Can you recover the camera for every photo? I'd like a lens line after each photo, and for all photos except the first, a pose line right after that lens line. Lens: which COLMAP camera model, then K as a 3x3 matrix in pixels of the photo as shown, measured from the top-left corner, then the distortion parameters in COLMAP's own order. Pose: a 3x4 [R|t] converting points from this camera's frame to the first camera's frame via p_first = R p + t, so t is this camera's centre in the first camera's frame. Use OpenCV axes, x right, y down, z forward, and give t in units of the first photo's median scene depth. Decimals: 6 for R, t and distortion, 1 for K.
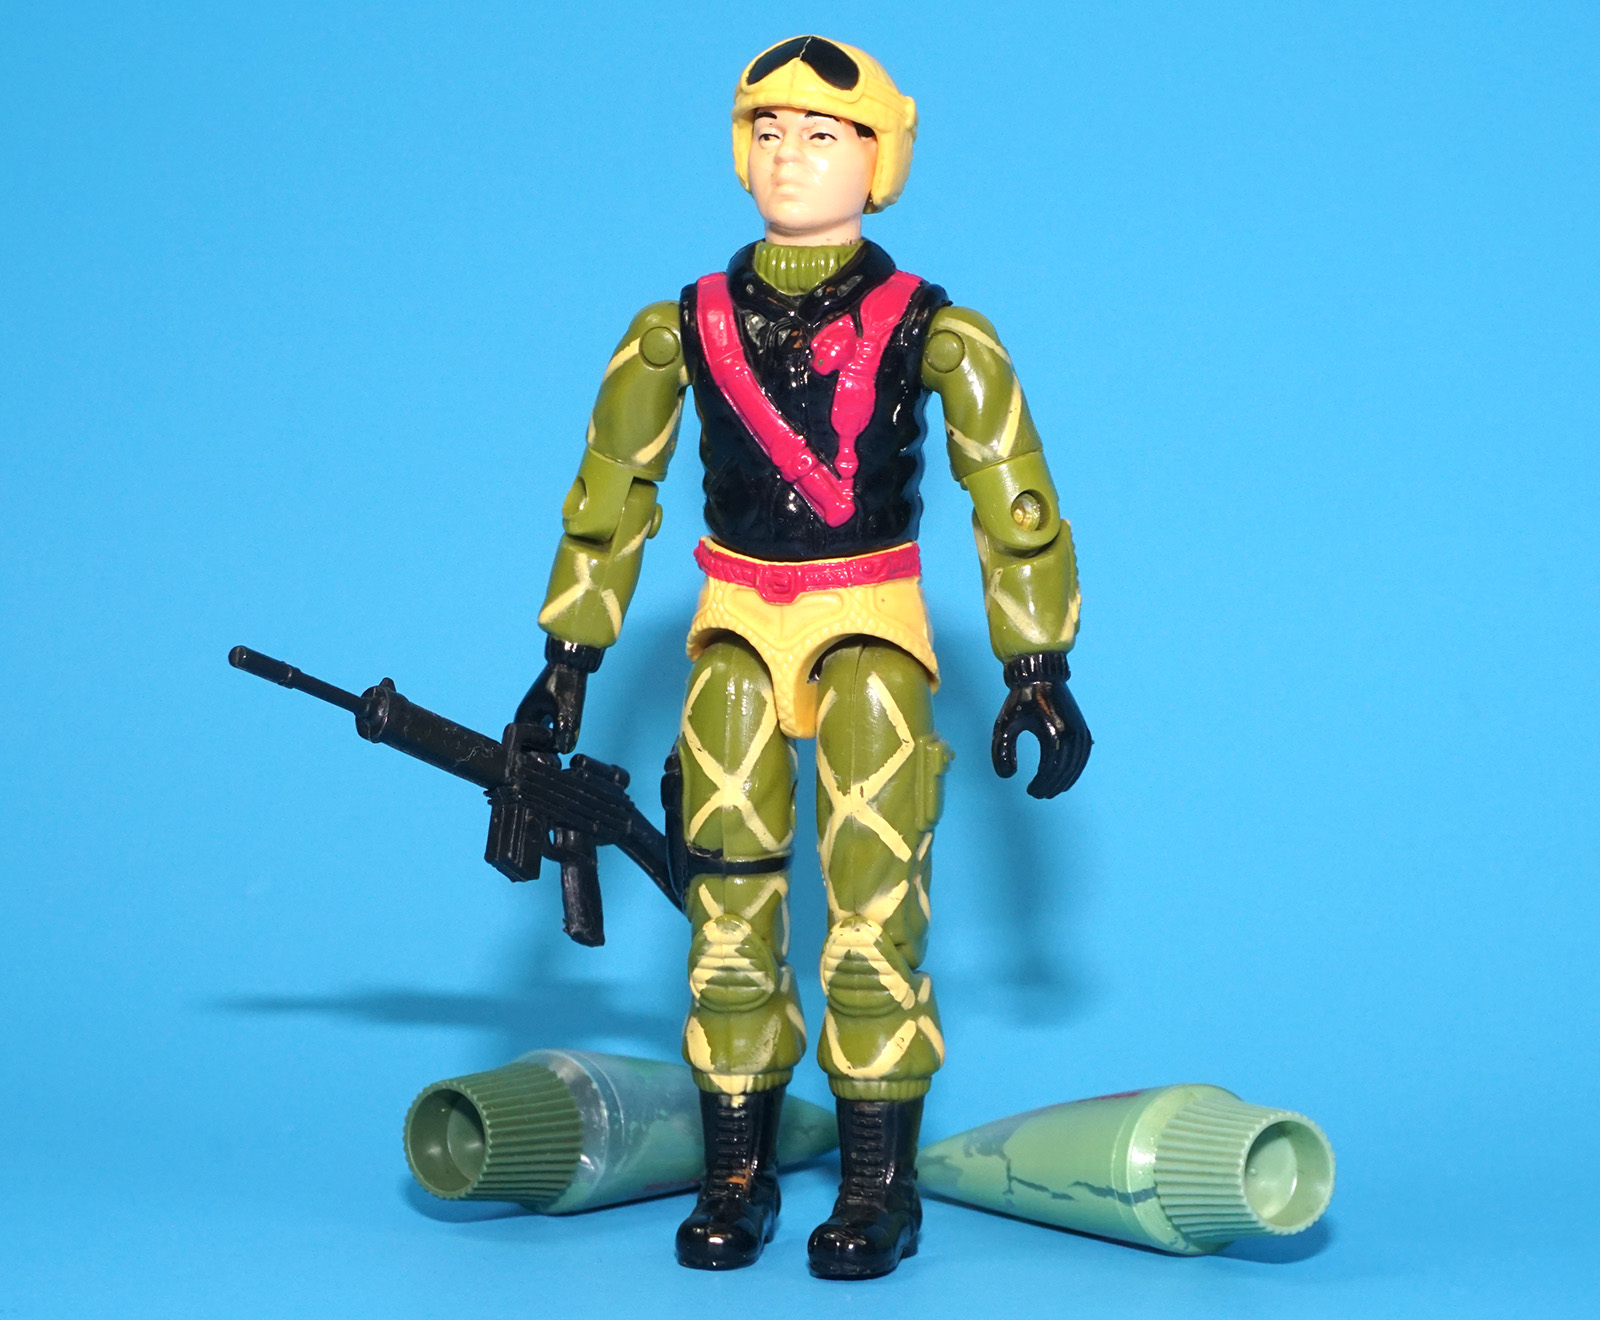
lens RADIAL K [[4657.2, 0, 800.0], [0, 4657.2, 660.0], [0, 0, 1]] dist [0.082880, -0.982913]
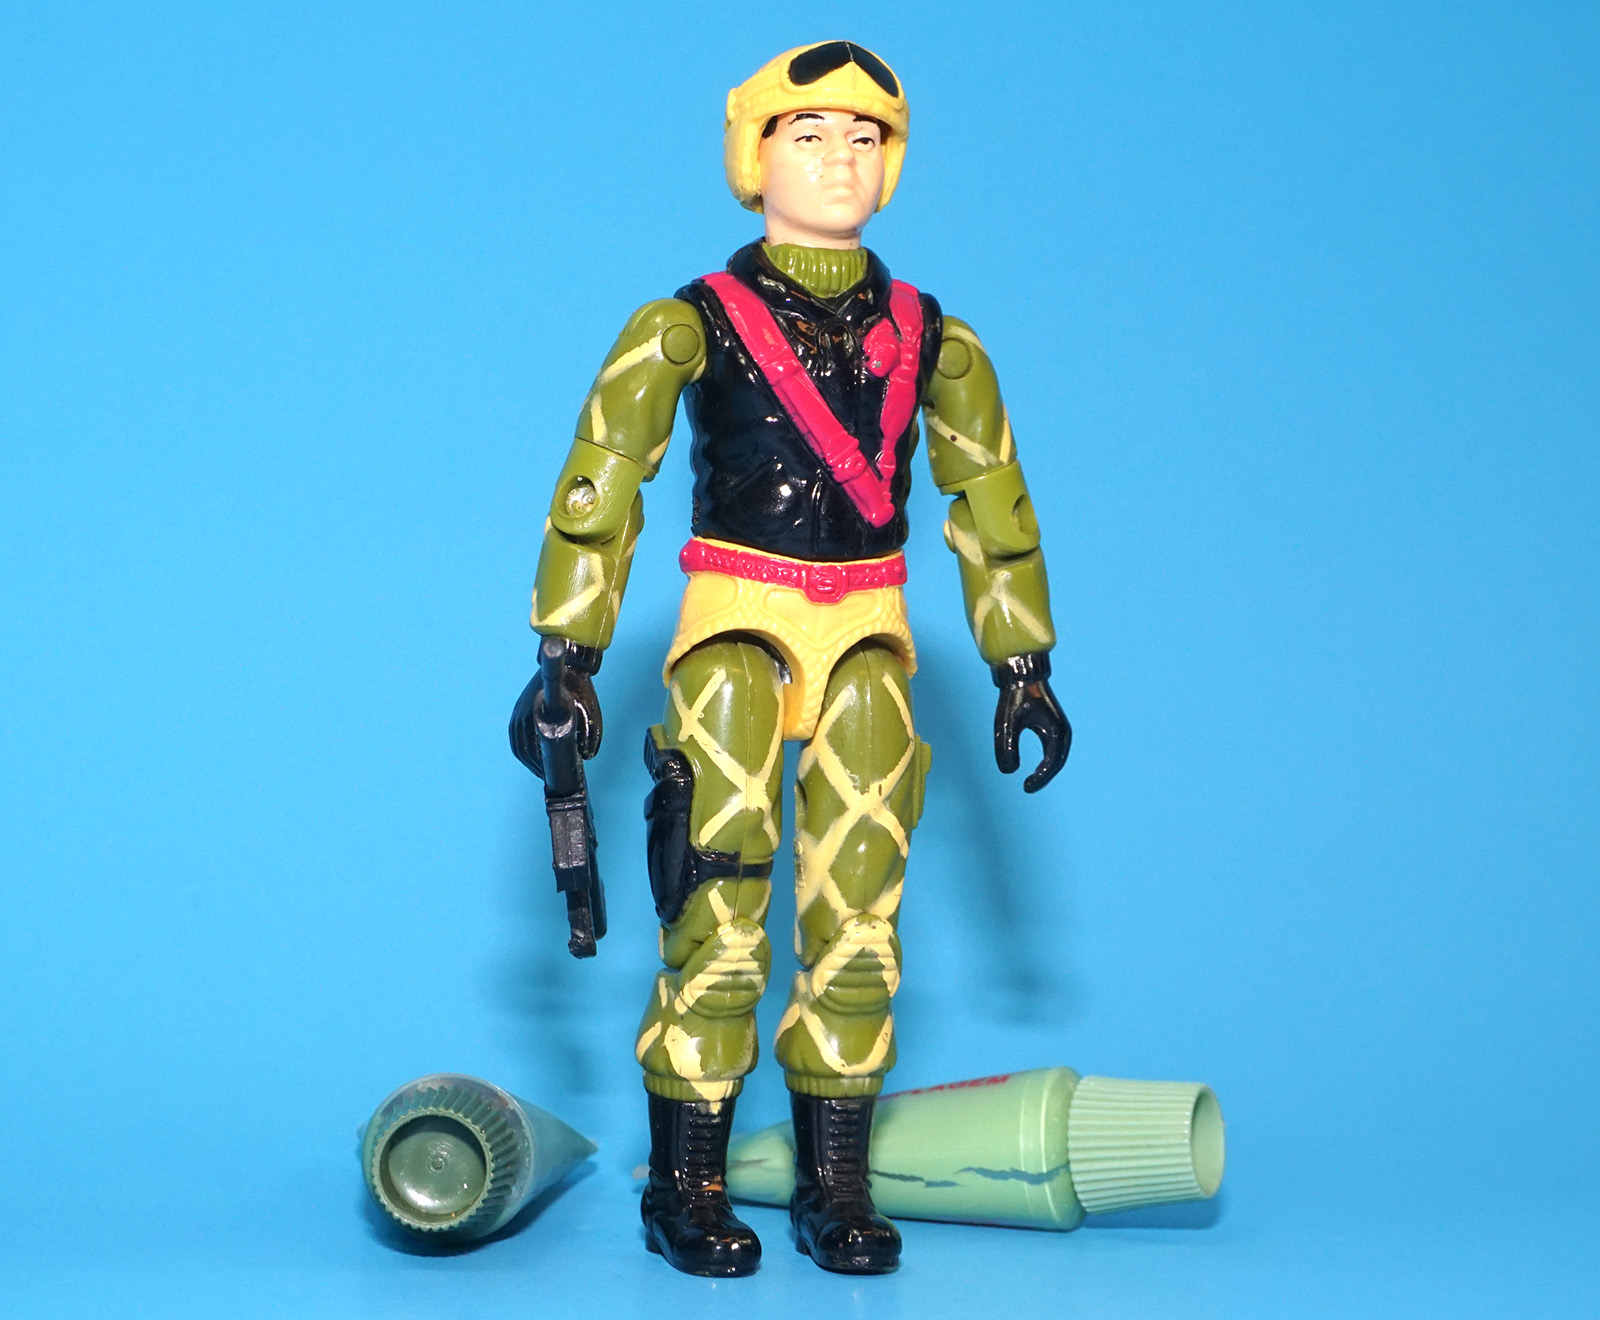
lens RADIAL K [[4657.2, 0, 800.0], [0, 4657.2, 660.0], [0, 0, 1]] dist [0.082880, -0.982913]
pose [[0.807128, -0.002095, 0.590373, -0.592770], [0.012692, 0.999824, -0.013805, 0.013630], [-0.590240, 0.018635, 0.807012, 0.191272]]
